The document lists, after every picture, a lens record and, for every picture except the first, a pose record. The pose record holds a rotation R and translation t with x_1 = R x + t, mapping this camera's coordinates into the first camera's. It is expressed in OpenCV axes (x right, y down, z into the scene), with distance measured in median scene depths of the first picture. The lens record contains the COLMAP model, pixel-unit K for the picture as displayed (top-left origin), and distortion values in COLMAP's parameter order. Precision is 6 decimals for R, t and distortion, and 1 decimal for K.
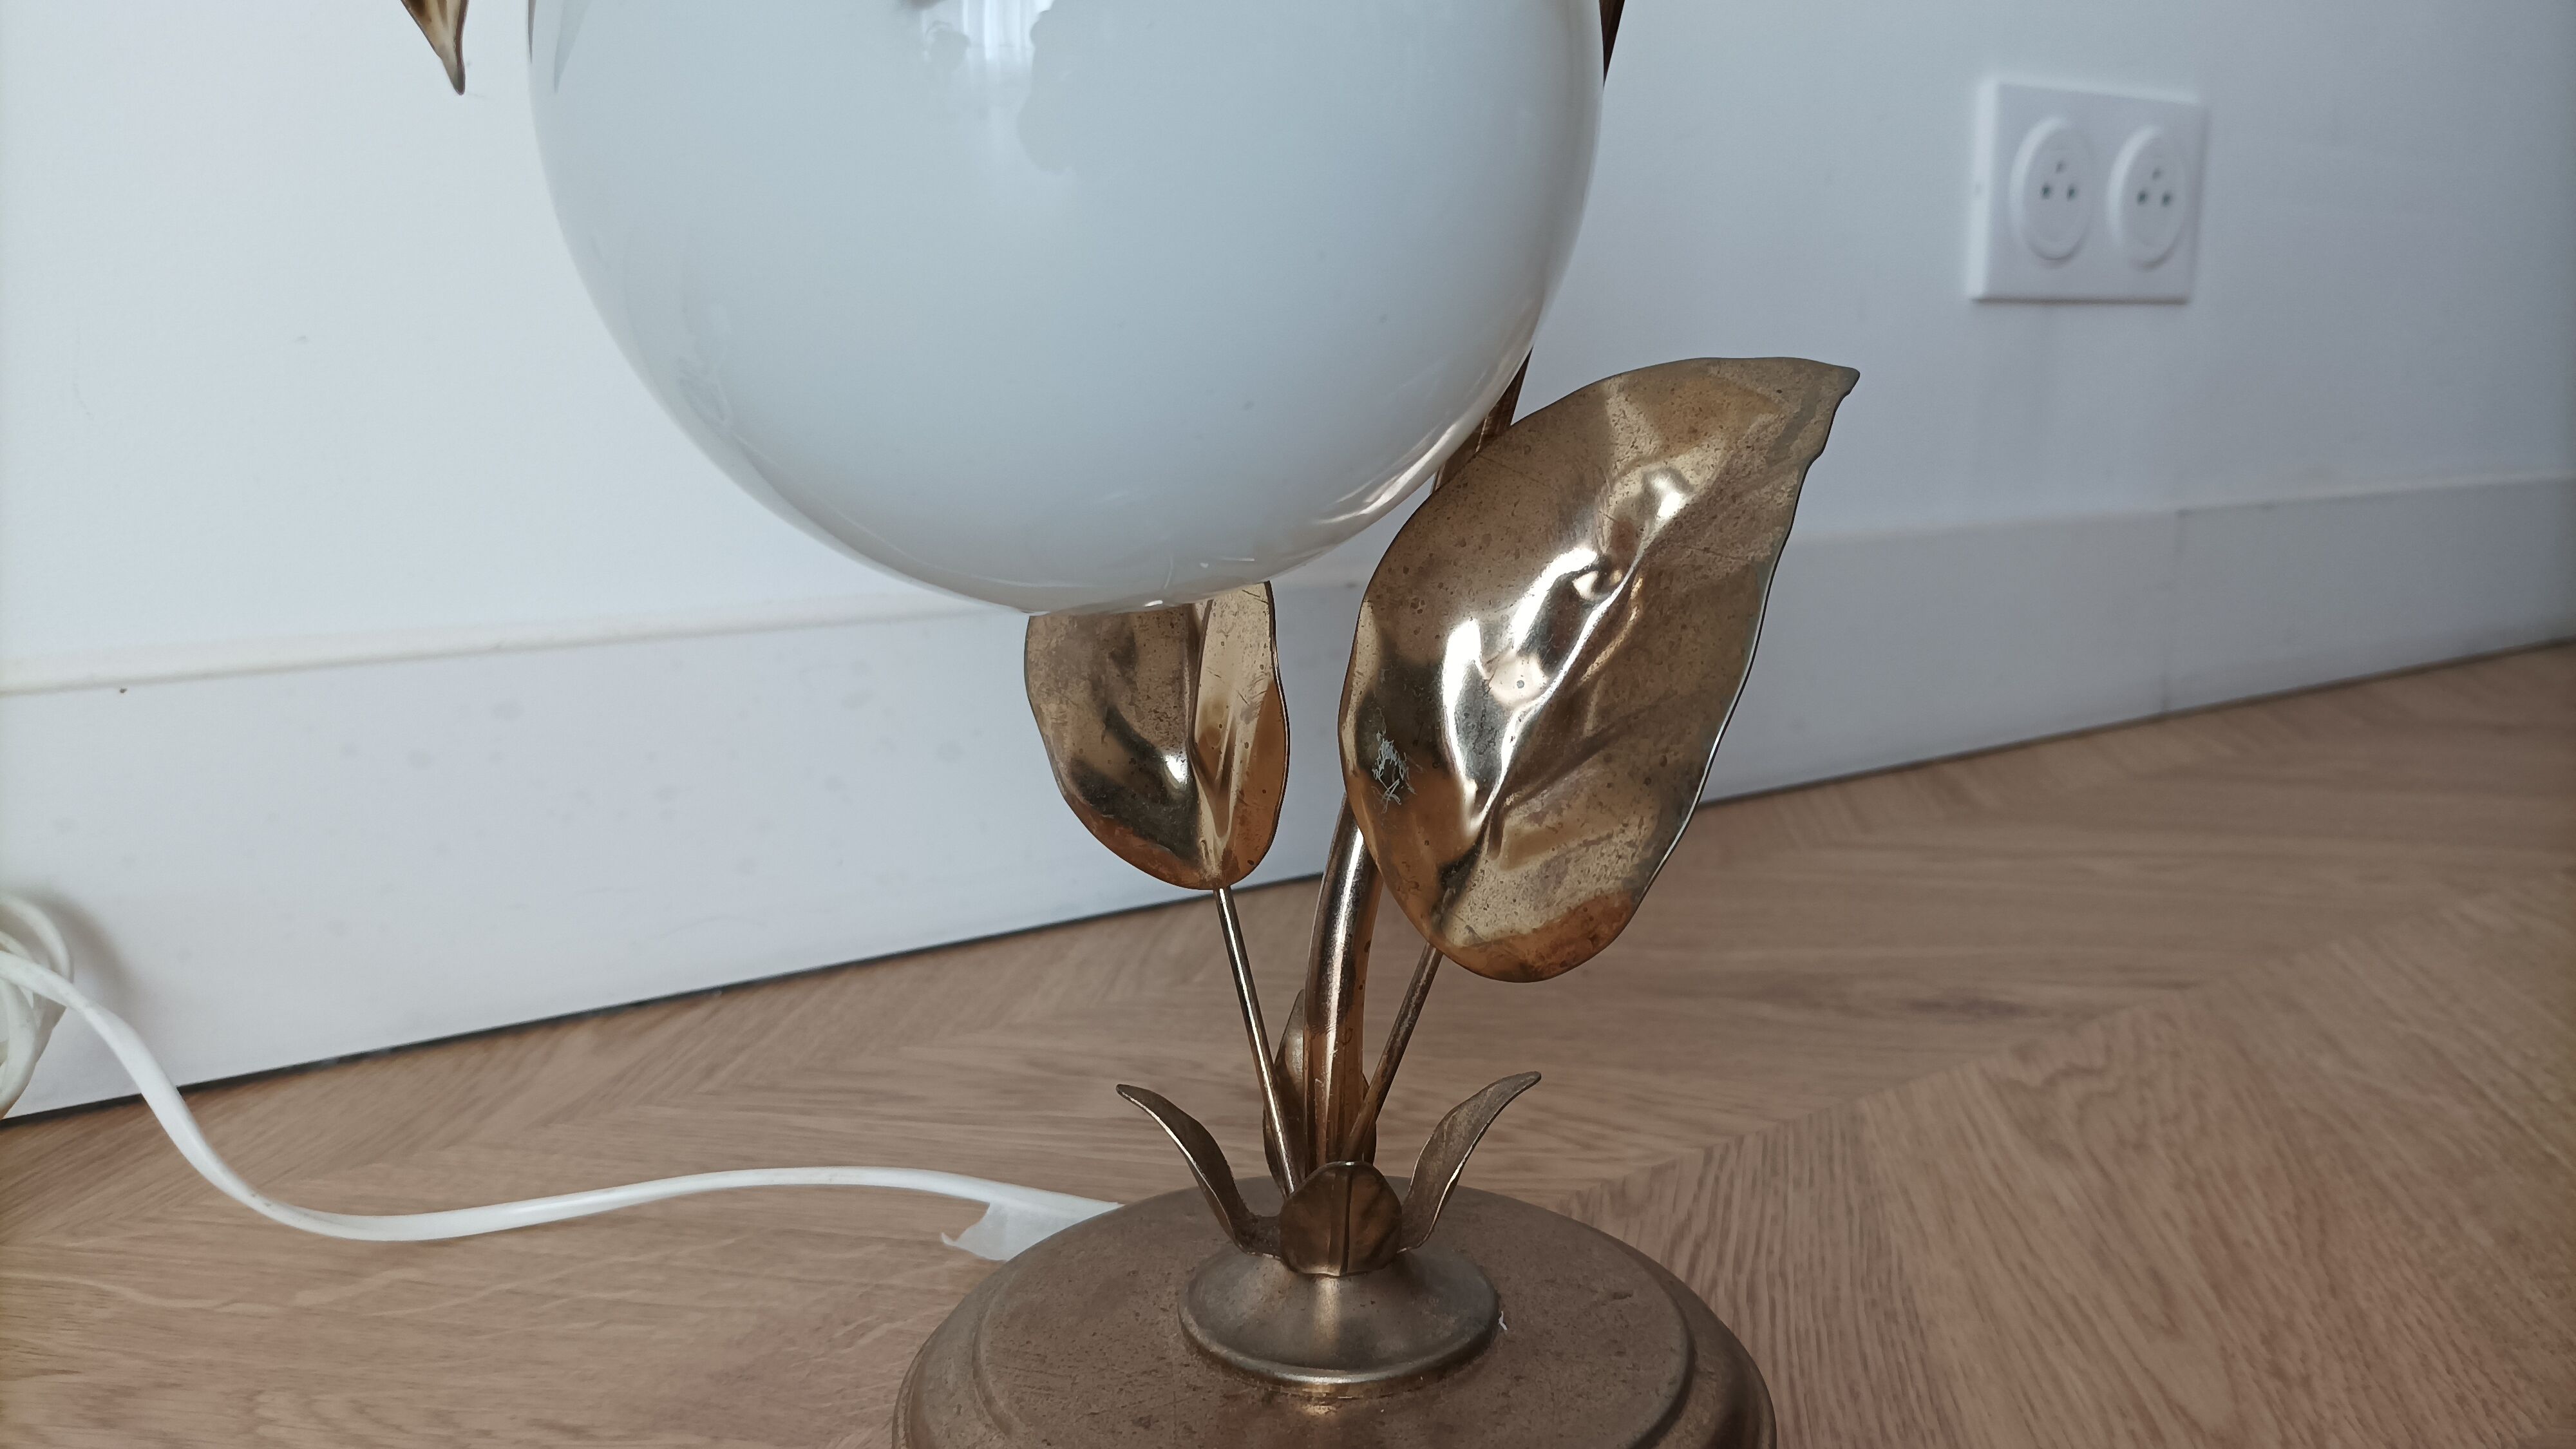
lens RADIAL K [[1955.3, 0, 1296.4], [0, 1955.3, 722.7], [0, 0, 1]] dist [0.009539, -0.031621]
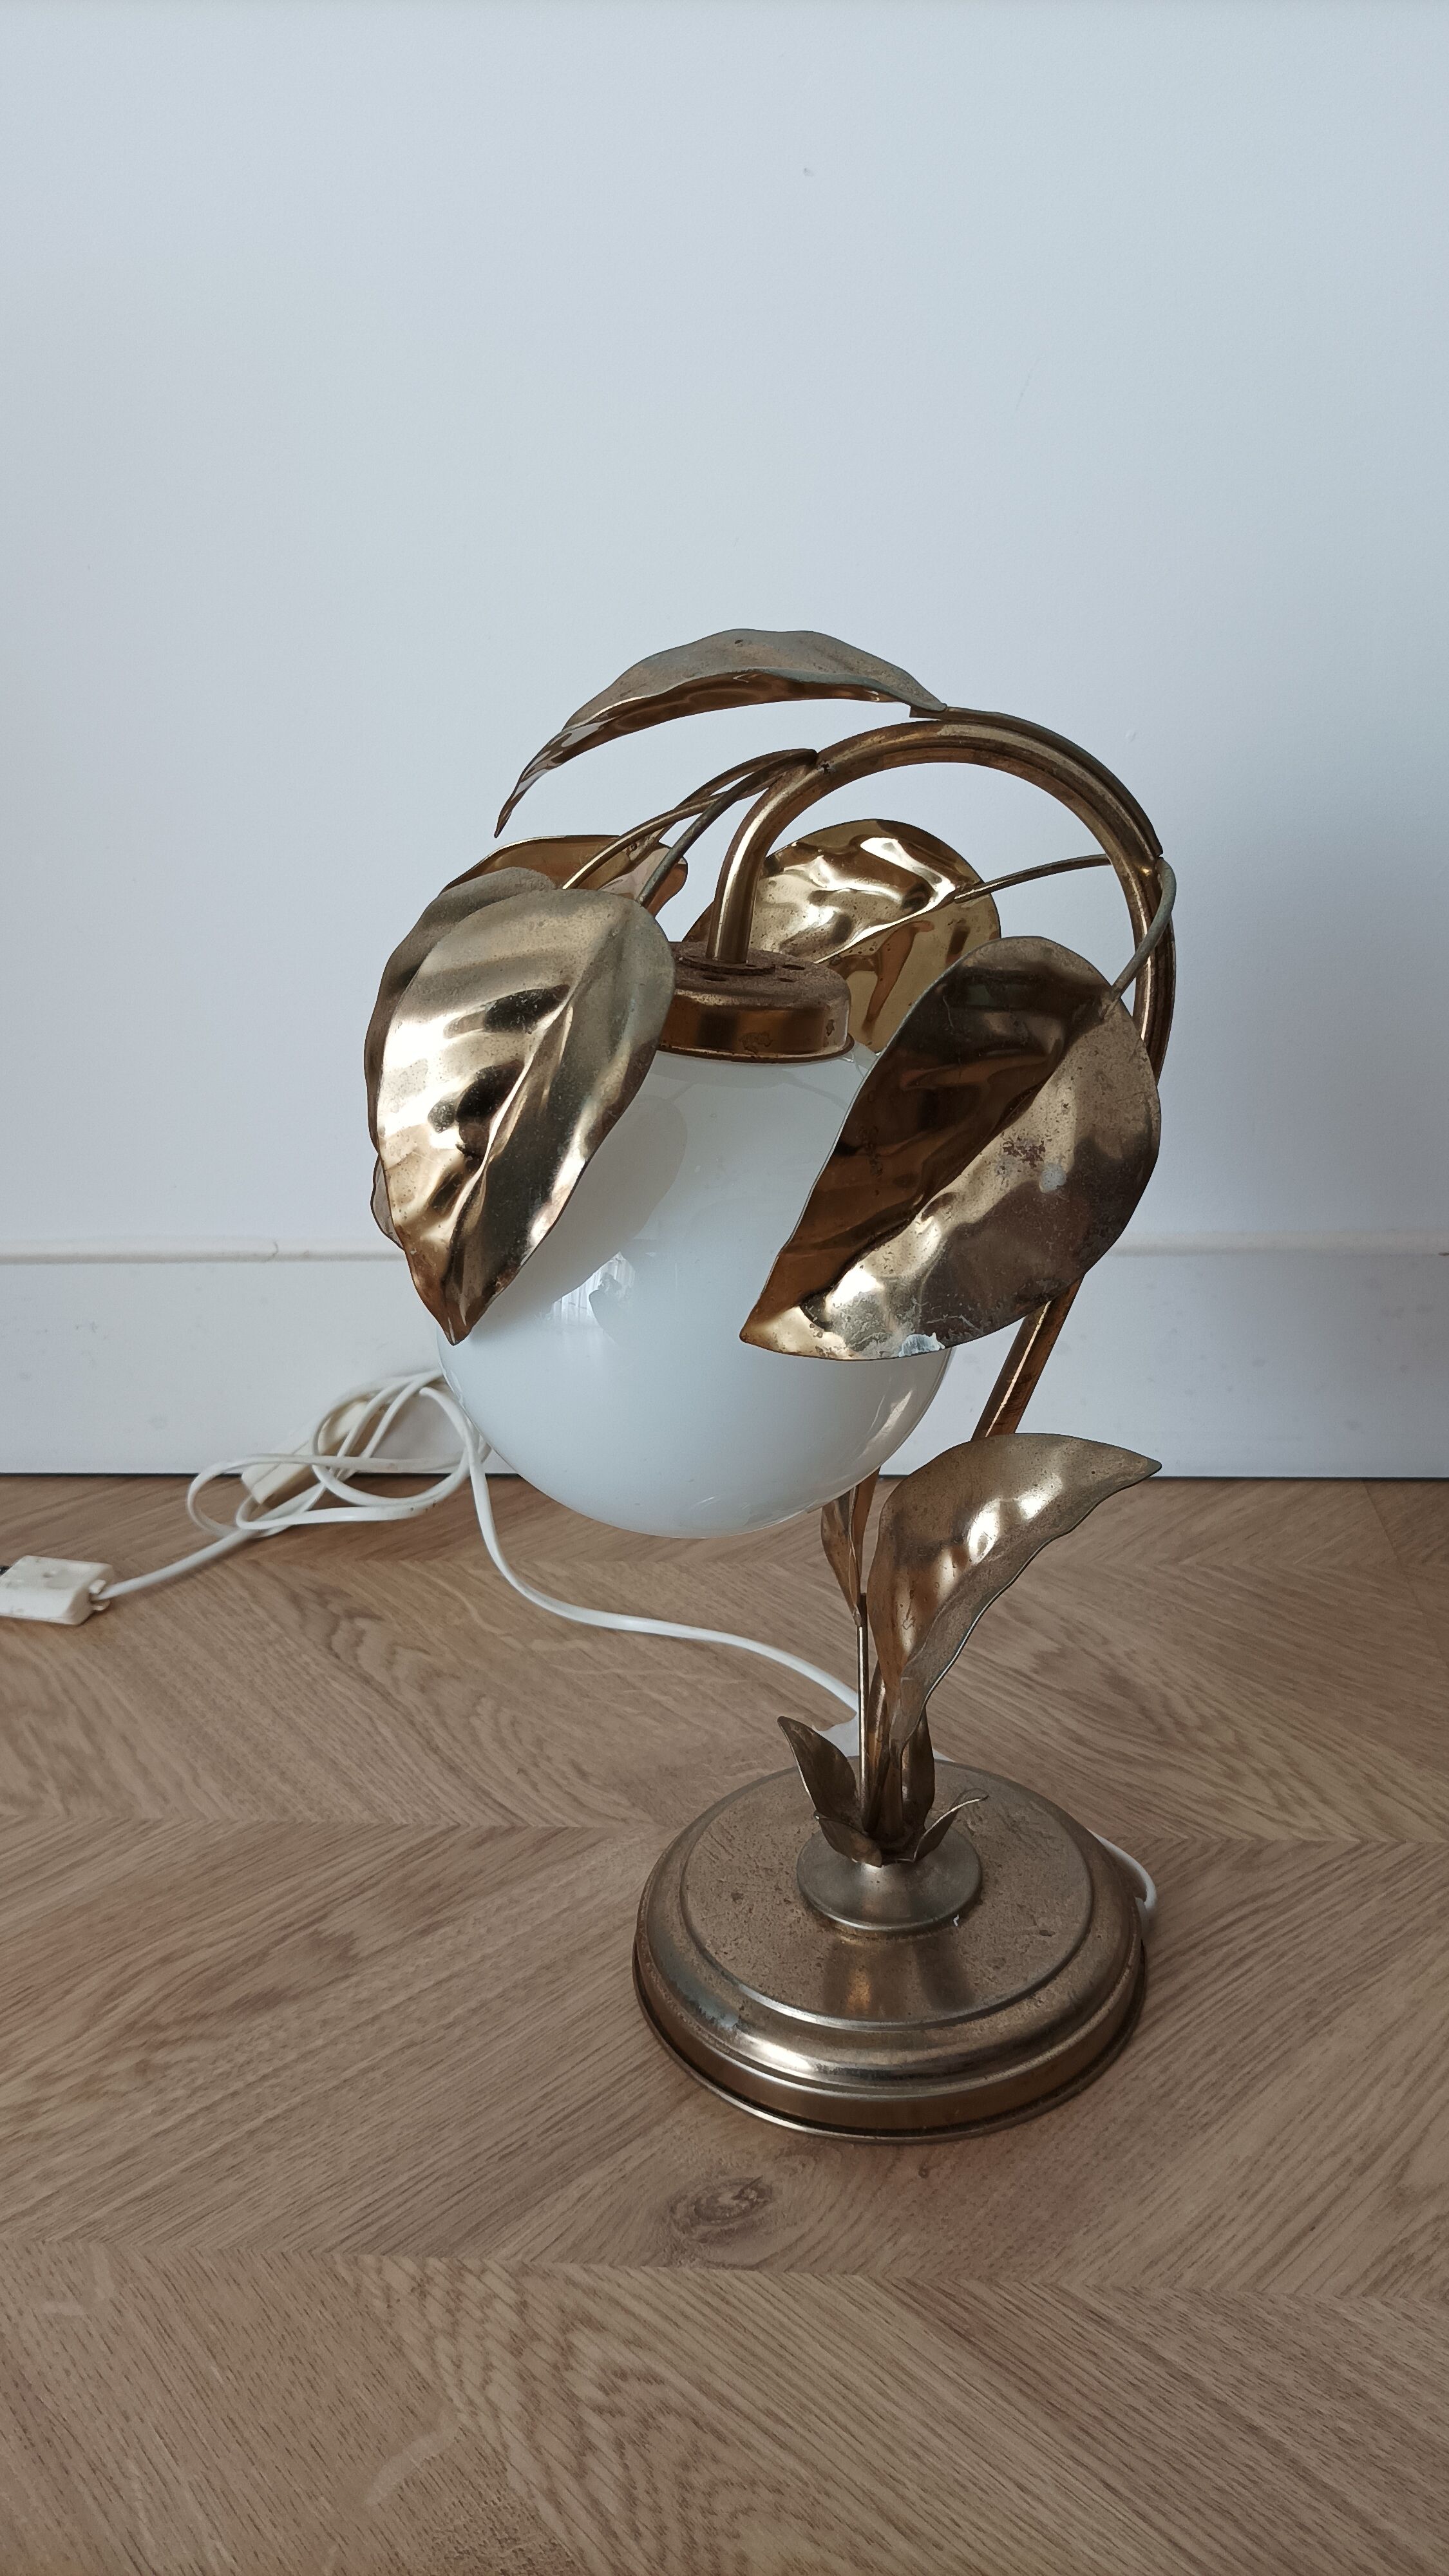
lens RADIAL K [[1955.3, 0, 738.2], [0, 1955.3, 1291.1], [0, 0, 1]] dist [0.009539, -0.031621]
pose [[0.764211, 0.211245, -0.609391, 0.608408], [-0.080287, 0.968650, 0.235099, -0.418108], [0.639950, -0.130739, 0.757213, -0.228376]]
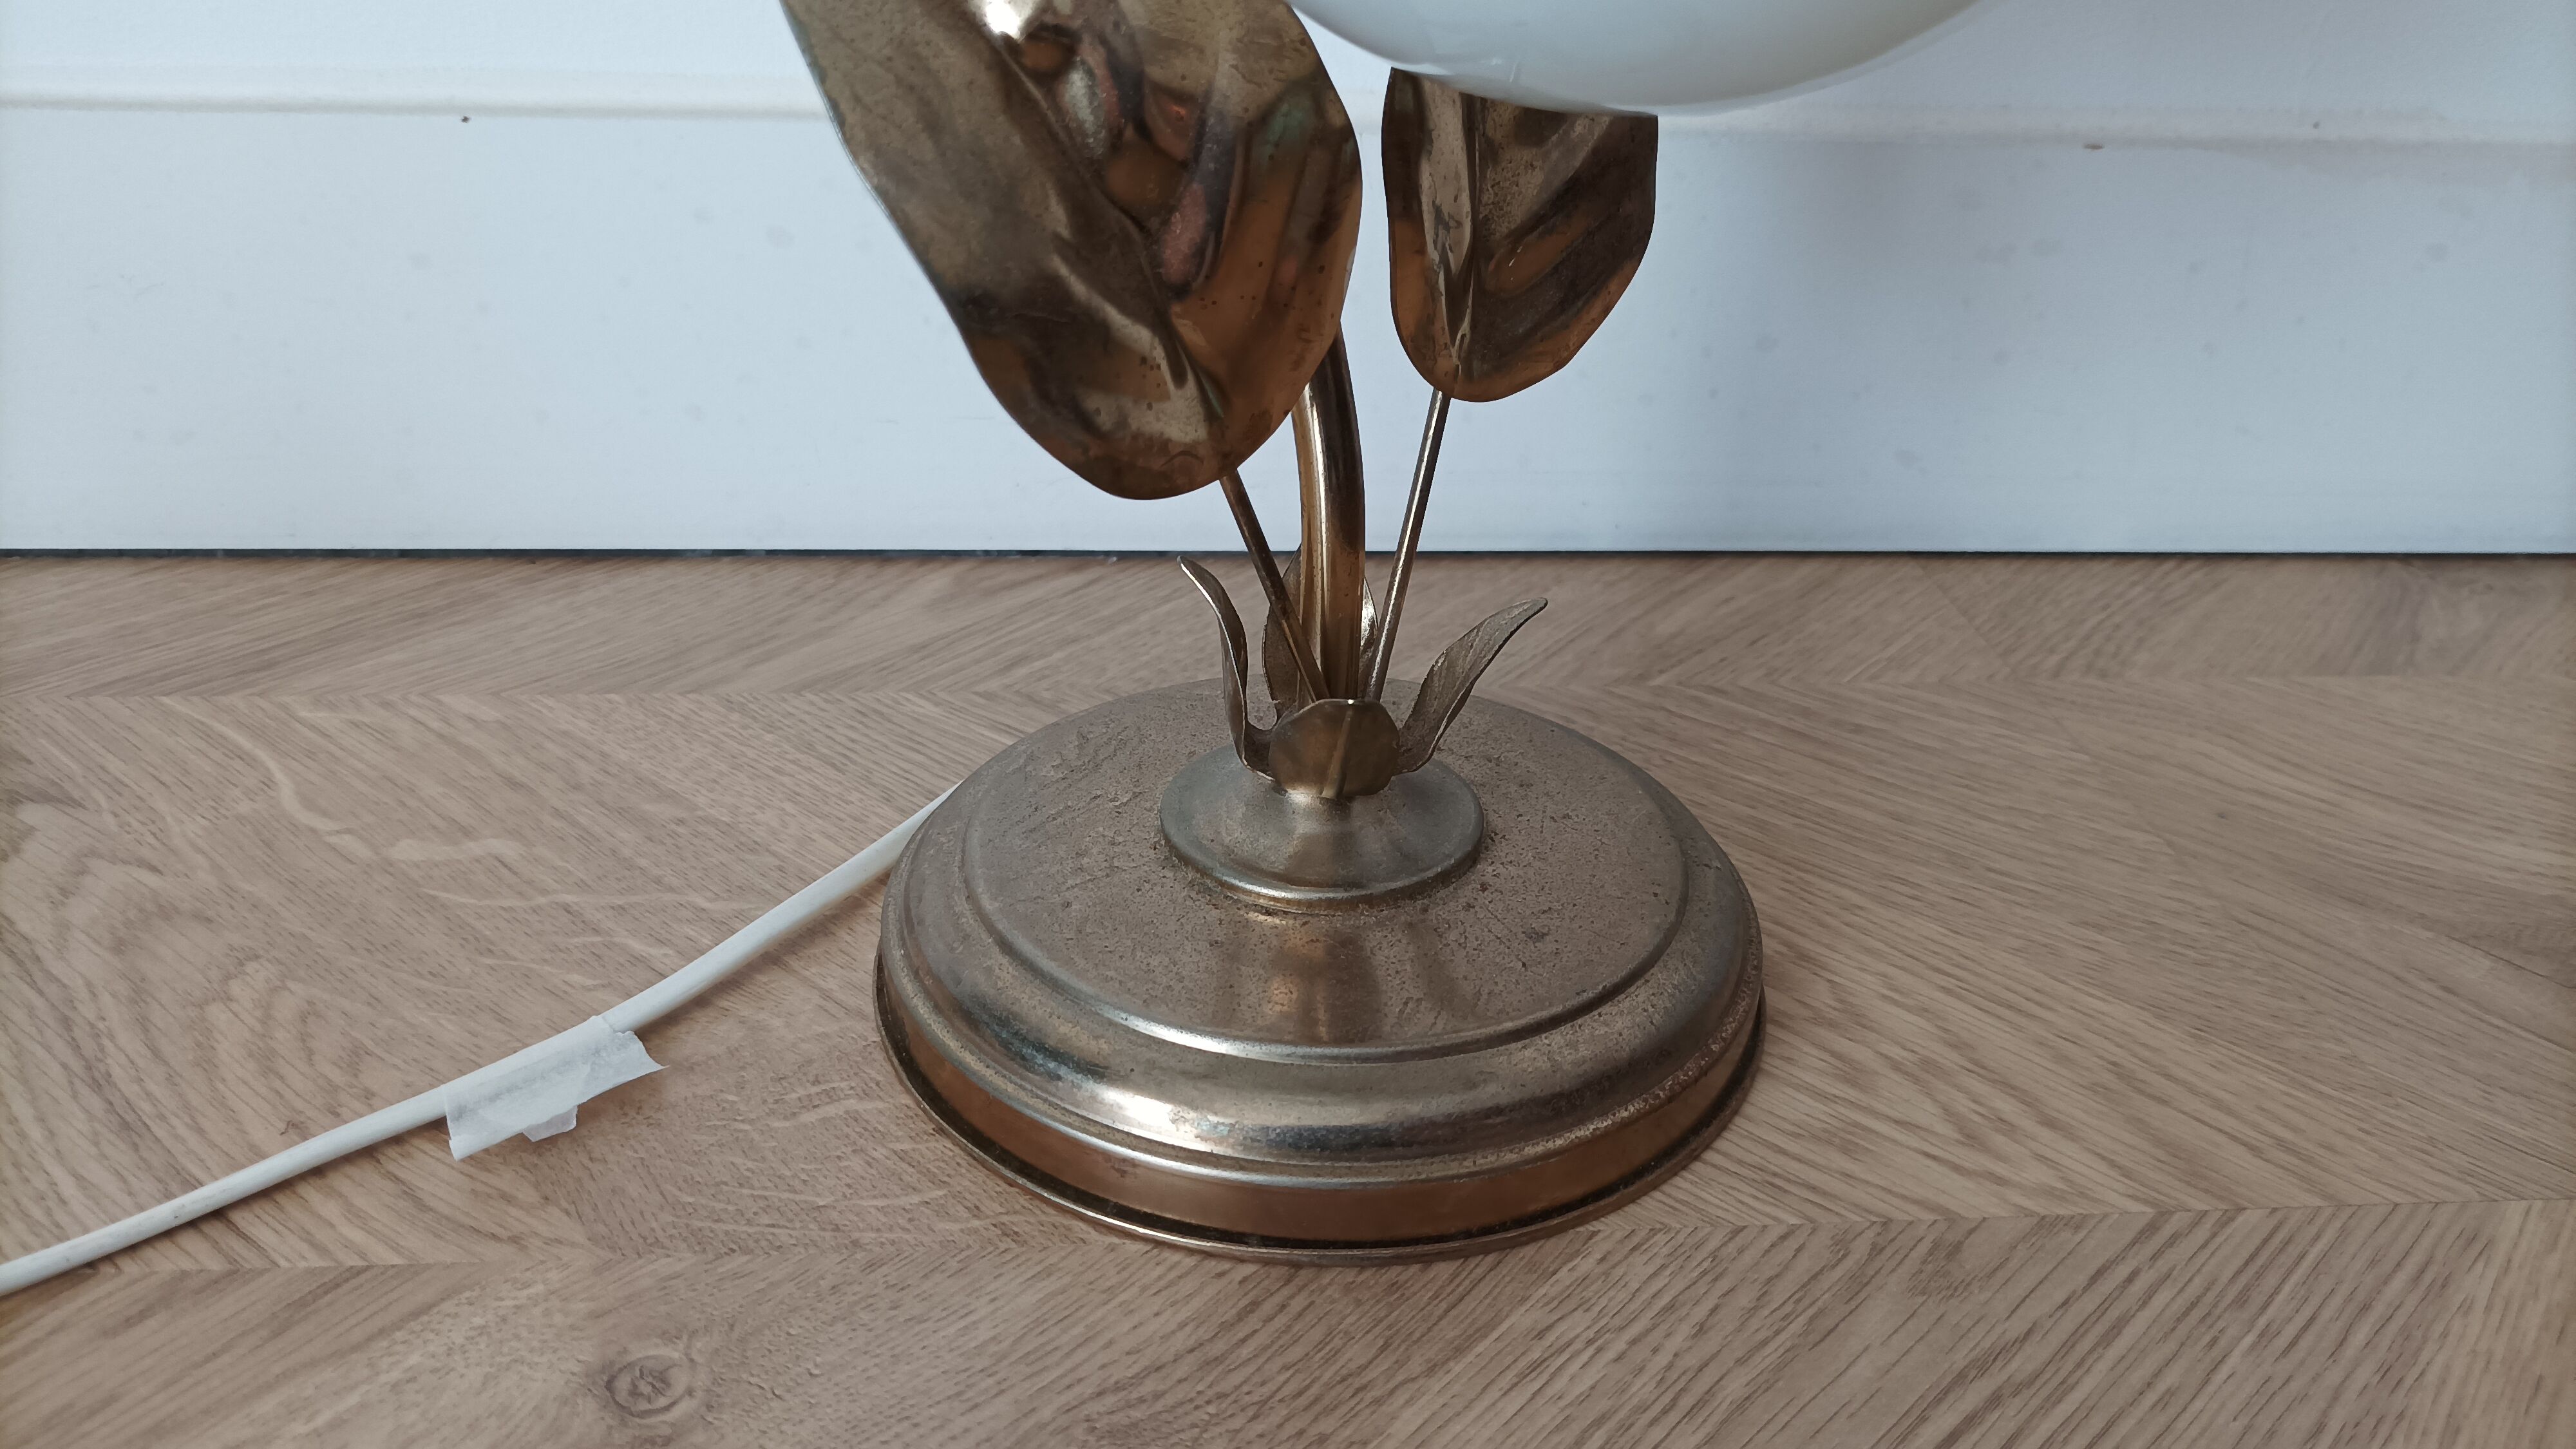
lens RADIAL K [[1955.3, 0, 1294.9], [0, 1955.3, 736.5], [0, 0, 1]] dist [0.009539, -0.031621]
pose [[0.856693, 0.265383, -0.442322, 0.205982], [-0.126433, 0.939376, 0.318727, -0.085409], [0.500091, -0.217127, 0.838311, 0.370254]]
